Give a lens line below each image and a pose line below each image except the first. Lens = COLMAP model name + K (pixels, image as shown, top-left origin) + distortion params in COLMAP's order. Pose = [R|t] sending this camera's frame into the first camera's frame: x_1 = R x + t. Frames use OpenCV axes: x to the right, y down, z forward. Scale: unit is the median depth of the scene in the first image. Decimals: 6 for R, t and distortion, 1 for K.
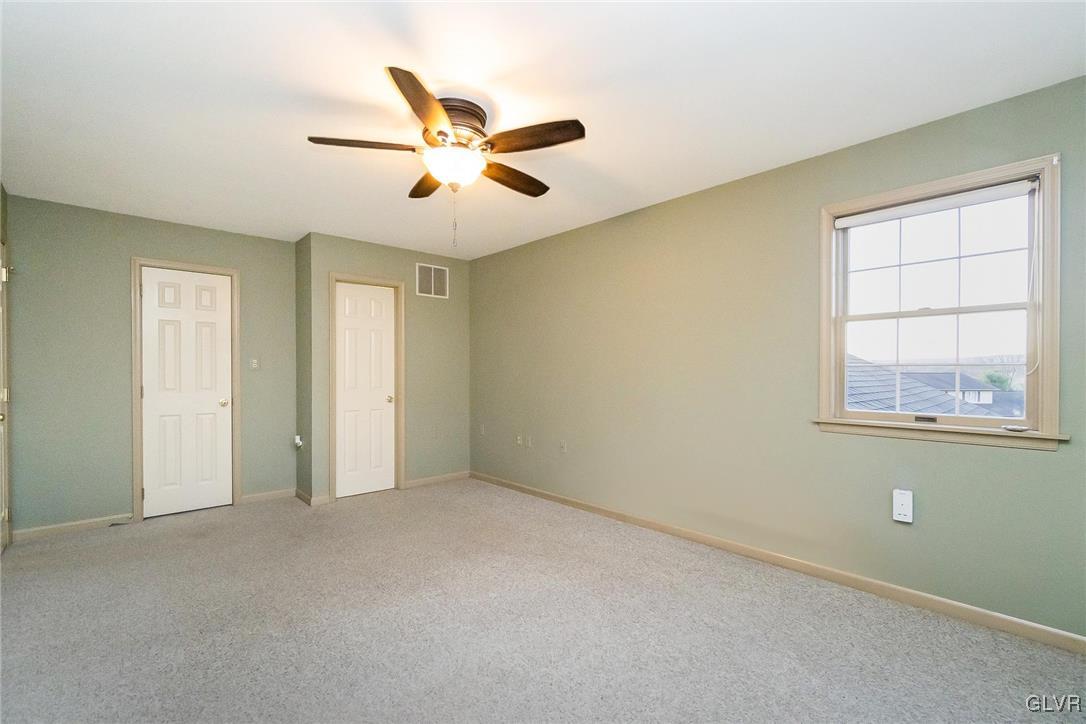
lens RADIAL K [[482.6, 0, 543.0], [0, 482.6, 362.0], [0, 0, 1]] dist [0.000504, 0.000078]
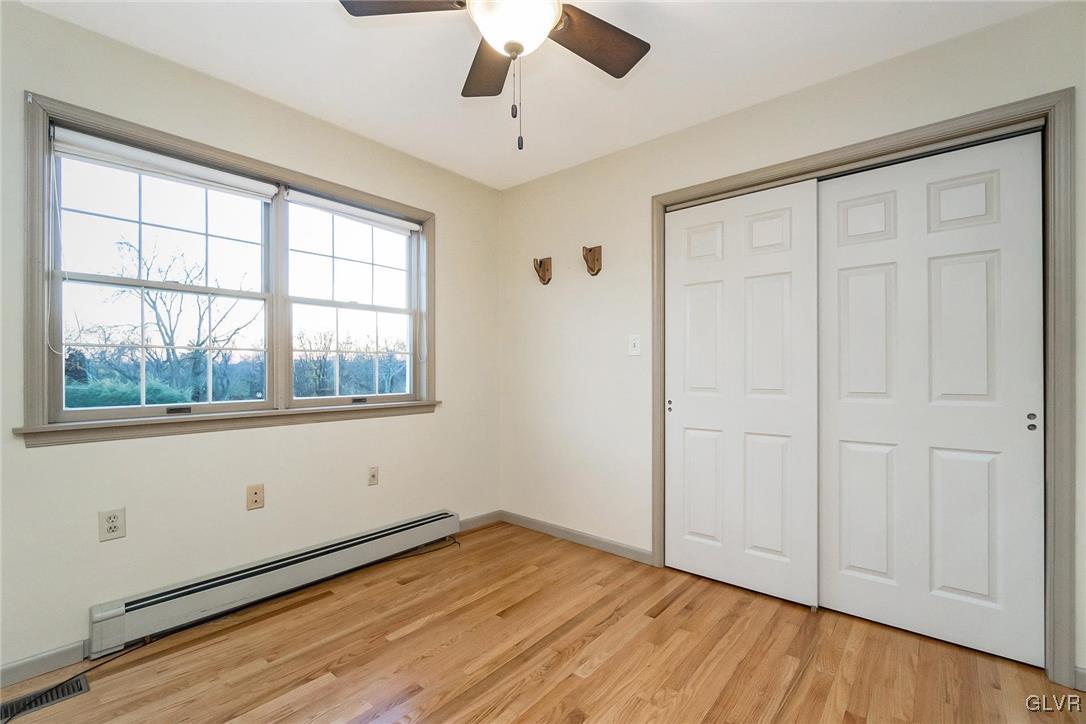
lens RADIAL K [[482.6, 0, 543.0], [0, 482.6, 362.0], [0, 0, 1]] dist [0.000504, 0.000078]
pose [[-0.125788, 0.002813, 0.992053, -0.357162], [-0.020902, 0.999766, -0.005485, 0.024310], [-0.991837, -0.021426, -0.125700, 0.673546]]
